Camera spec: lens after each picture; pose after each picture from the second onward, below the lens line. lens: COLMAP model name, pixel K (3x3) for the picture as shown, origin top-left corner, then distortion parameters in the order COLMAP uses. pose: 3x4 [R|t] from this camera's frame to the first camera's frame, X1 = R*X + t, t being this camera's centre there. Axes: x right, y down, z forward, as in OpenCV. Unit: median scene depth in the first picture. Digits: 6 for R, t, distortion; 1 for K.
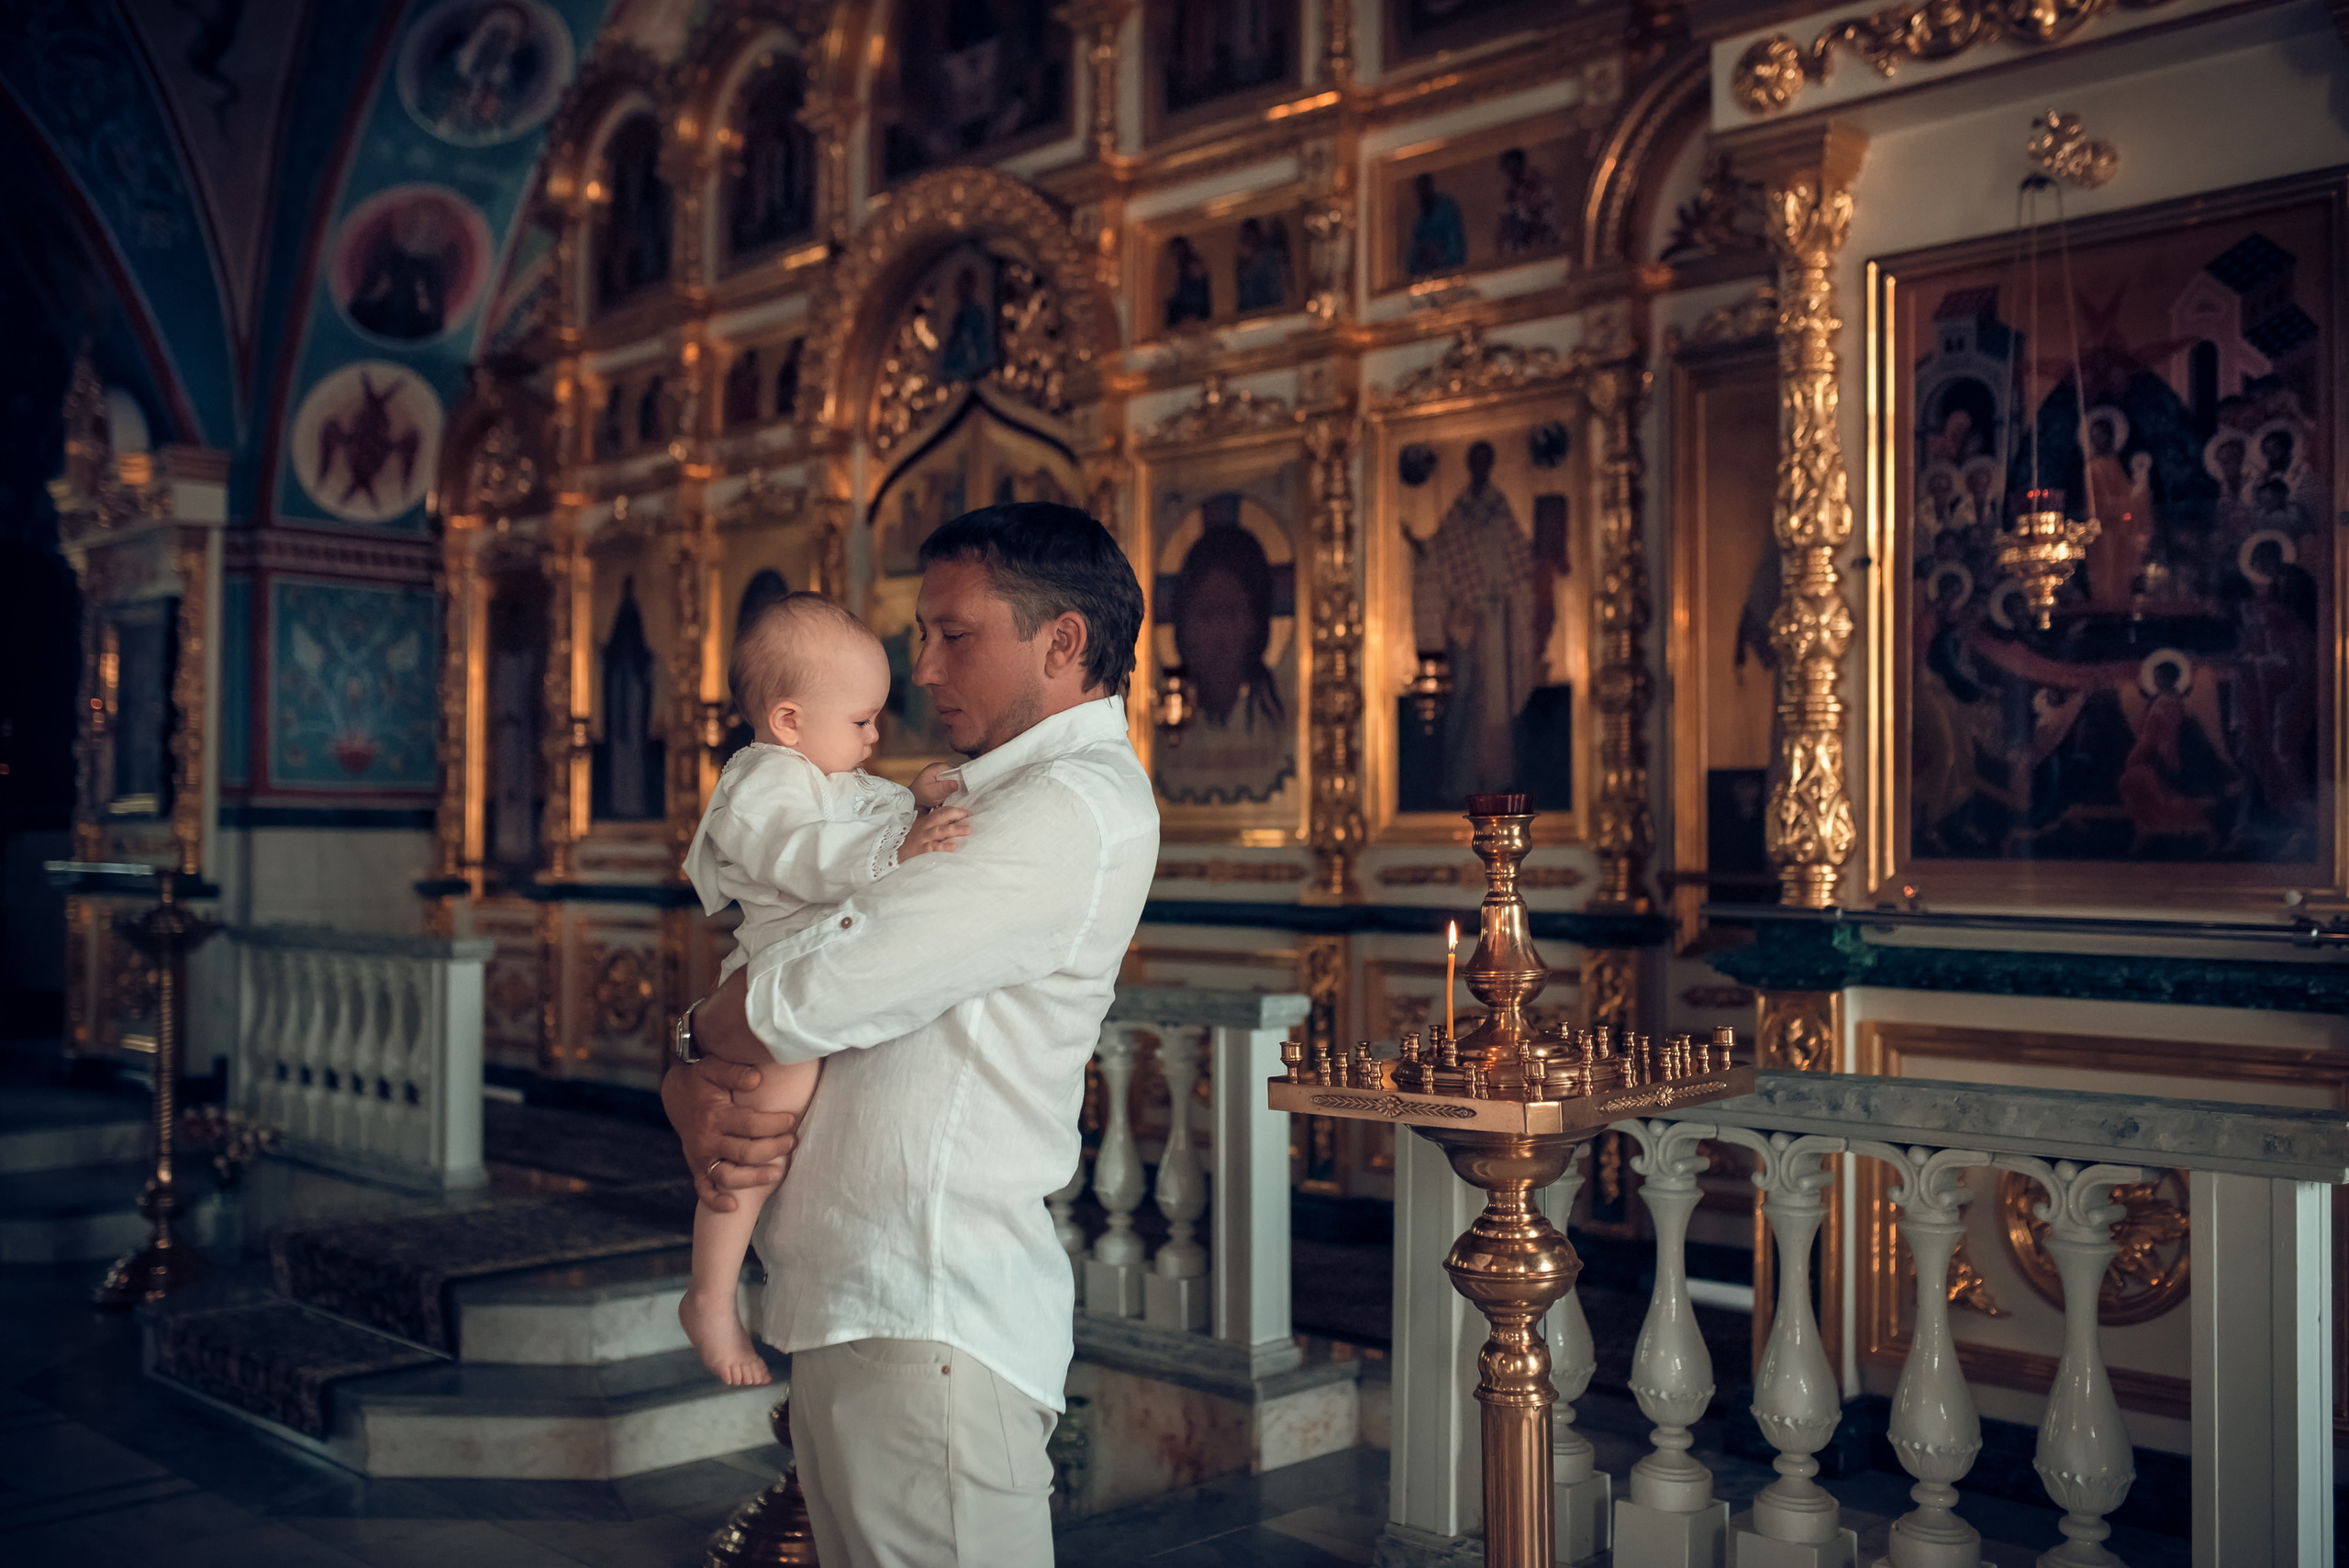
lens RADIAL K [[2188.4, 0, 1238.7], [0, 2188.4, 825.2], [0, 0, 1]] dist [-0.049767, 0.000000]
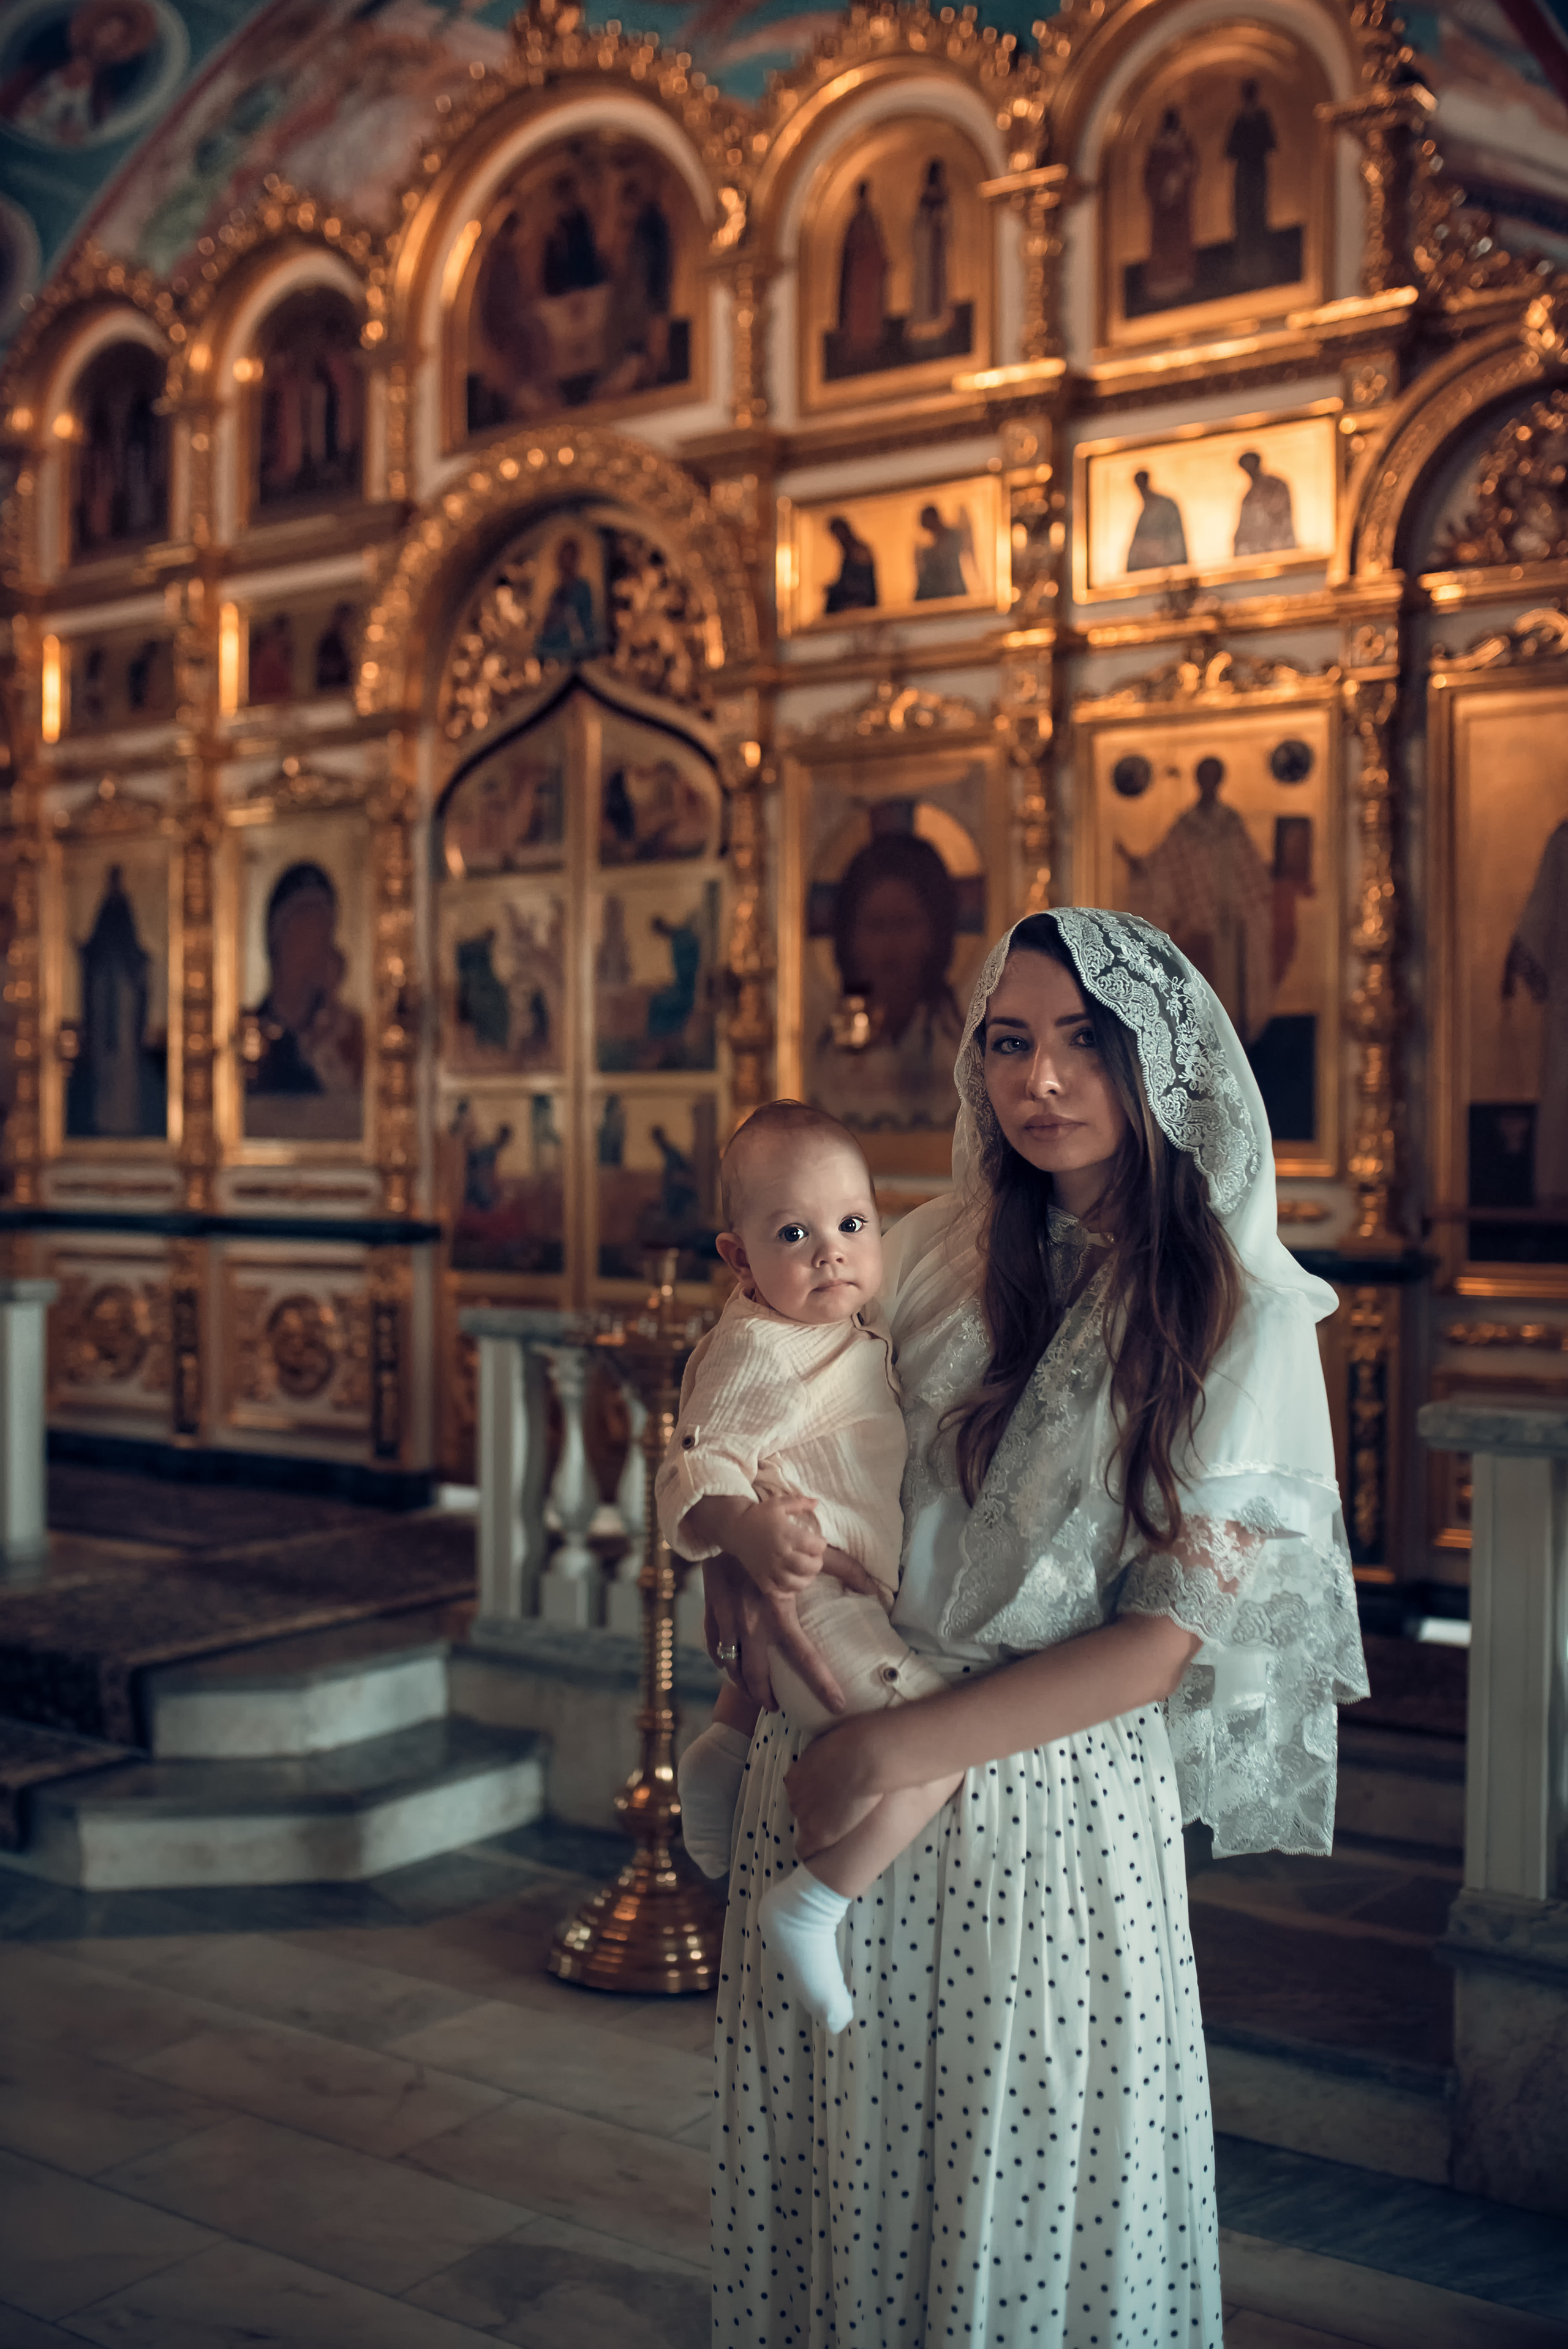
lens RADIAL K [[2425.8, 0, 797.5], [0, 2425.8, 1159.7], [0, 0, 1]] dist [-0.019667, 0.000000]
pose [[0.990230, -0.000963, 0.139438, -0.145811], [-0.001633, 0.999827, 0.018504, -0.012408], [-0.139432, -0.018551, 0.990058, -0.017473]]
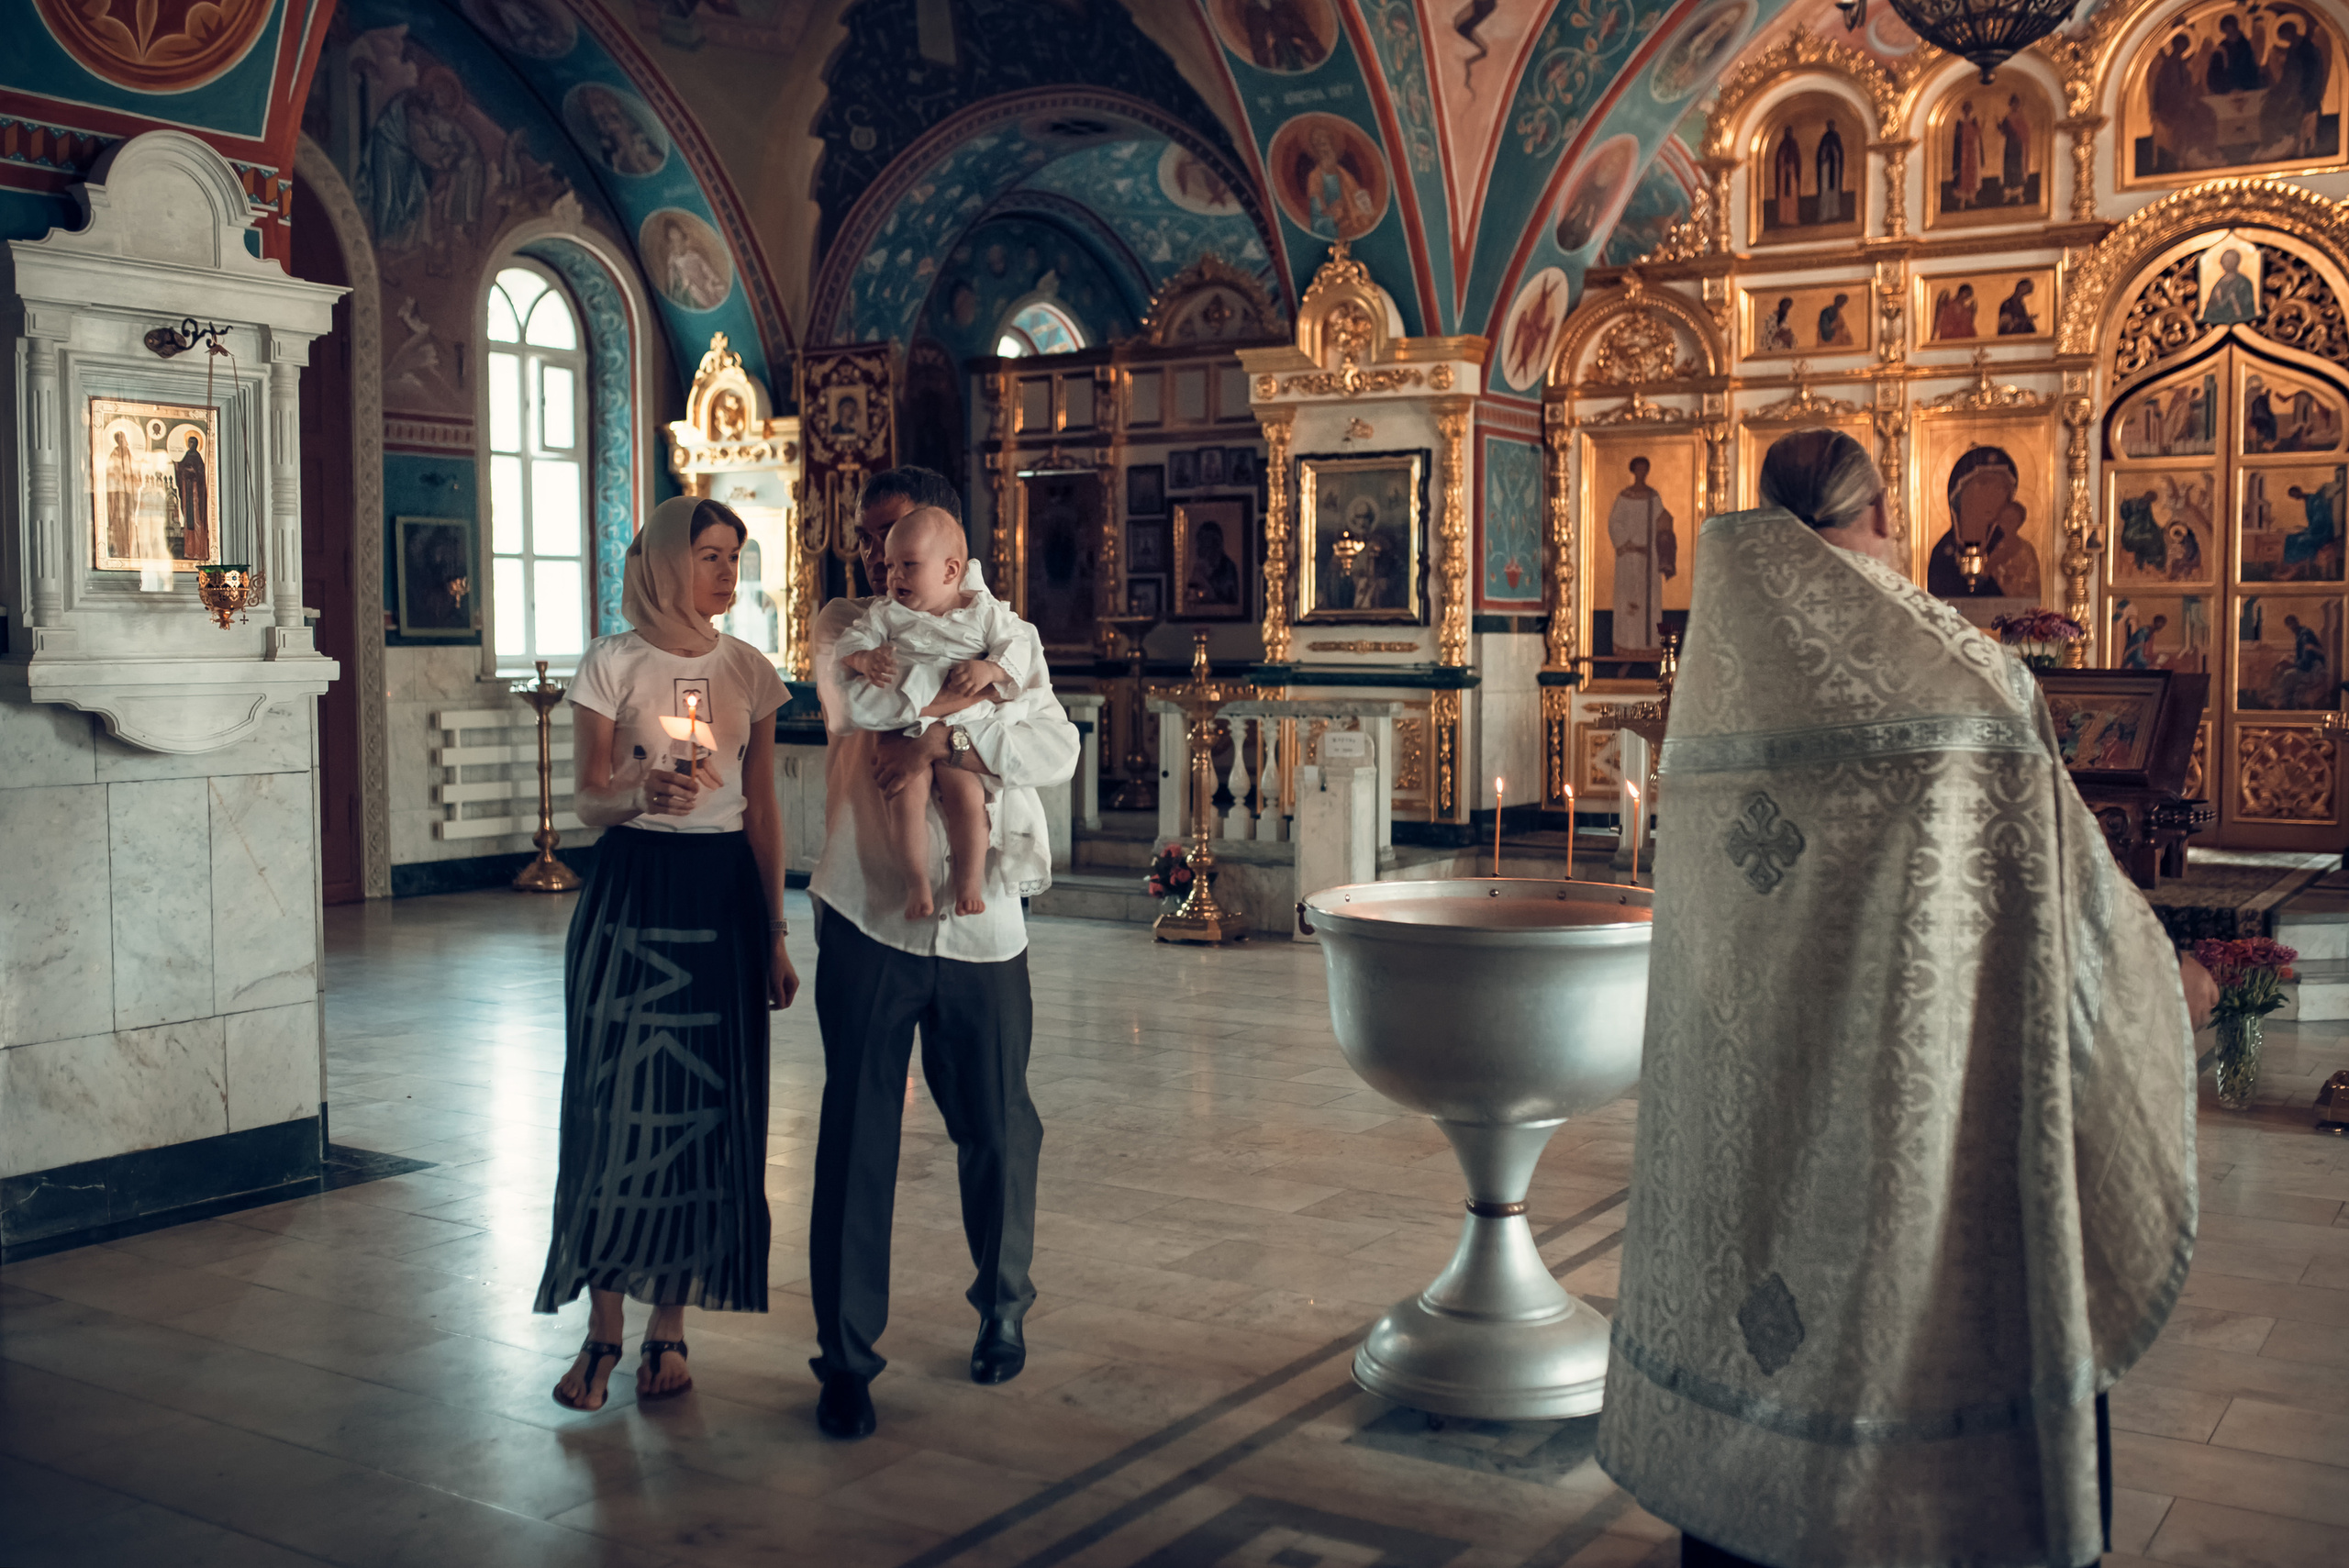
lens RADIAL K [[2426.1, 0, 1188.1], [0, 2426.1, 797.6], [0, 0, 1]] dist [-0.019667, 0.000000]
pose [[0.984618, -0.017963, 0.173792, -0.934586], [0.004501, 0.996979, 0.077547, -0.014592], [-0.174660, -0.075572, 0.981724, -0.420069]]
